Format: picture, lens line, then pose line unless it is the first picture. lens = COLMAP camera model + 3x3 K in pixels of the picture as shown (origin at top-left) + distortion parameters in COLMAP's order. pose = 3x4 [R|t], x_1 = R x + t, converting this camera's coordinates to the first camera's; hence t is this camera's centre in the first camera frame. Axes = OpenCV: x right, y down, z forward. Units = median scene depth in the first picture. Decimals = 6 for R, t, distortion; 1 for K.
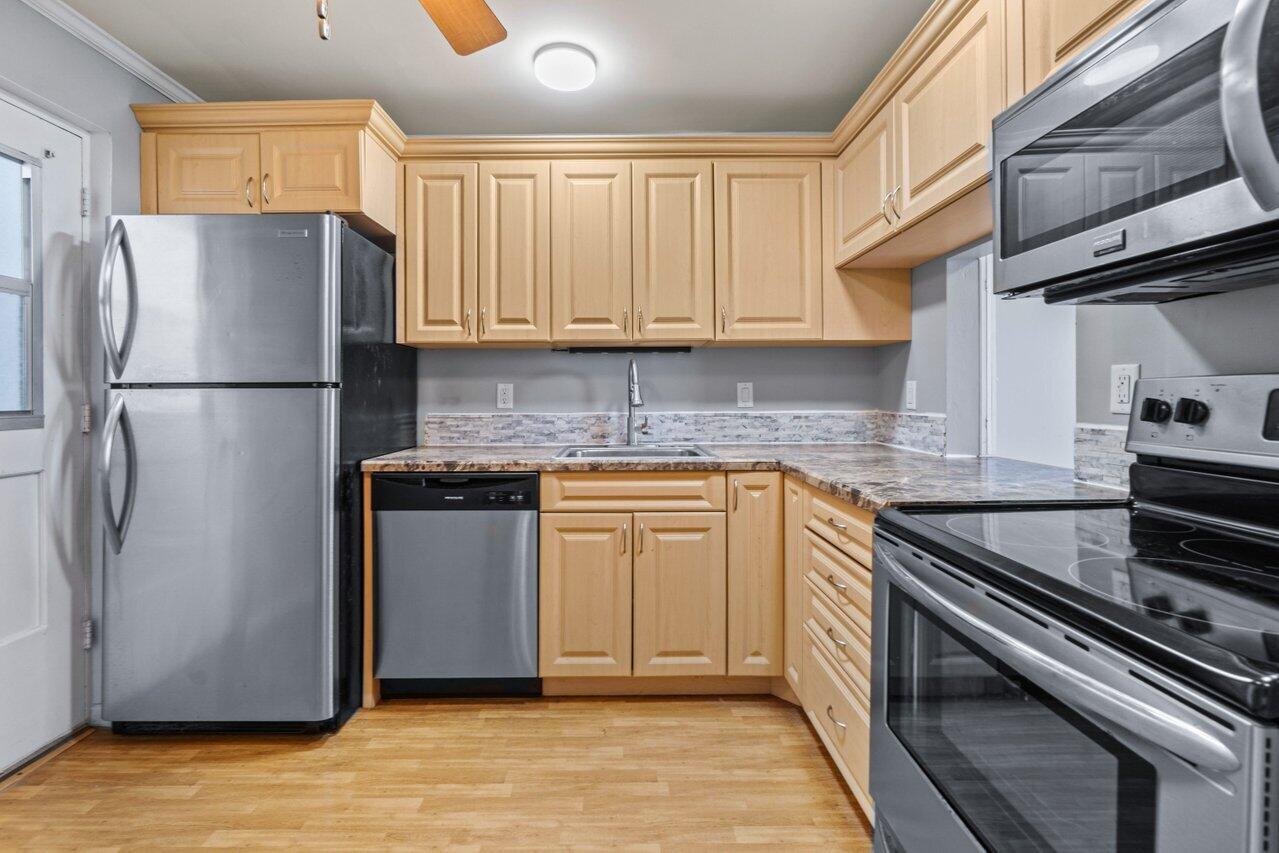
lens RADIAL K [[567.1, 0, 623.7], [0, 567.1, 397.1], [0, 0, 1]] dist [-0.001744, -0.000258]
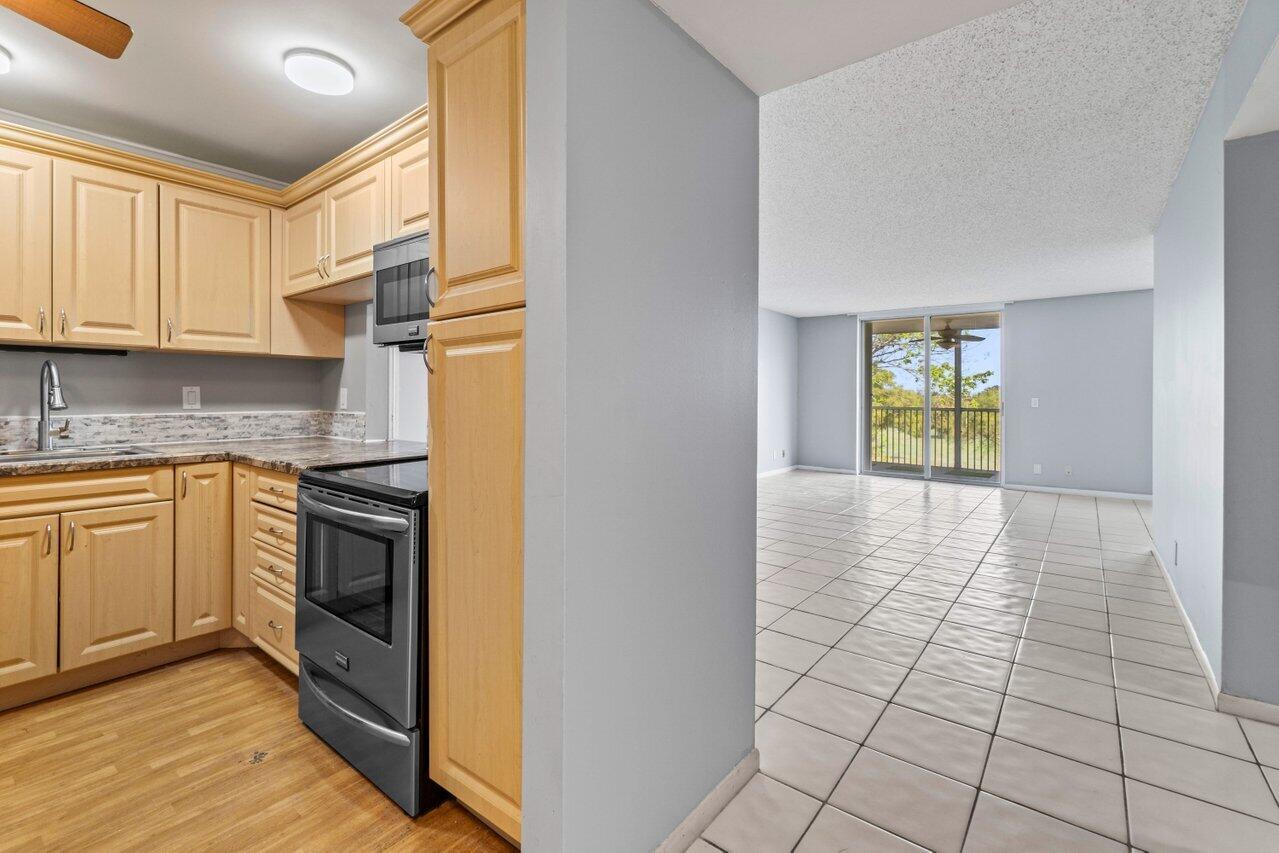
lens RADIAL K [[564.0, 0, 638.8], [0, 564.0, 396.6], [0, 0, 1]] dist [-0.008854, -0.000057]
pose [[0.620446, 0.005980, 0.784226, -0.116242], [-0.005417, 0.999980, -0.003340, -0.008754], [-0.784231, -0.002175, 0.620466, -0.408854]]
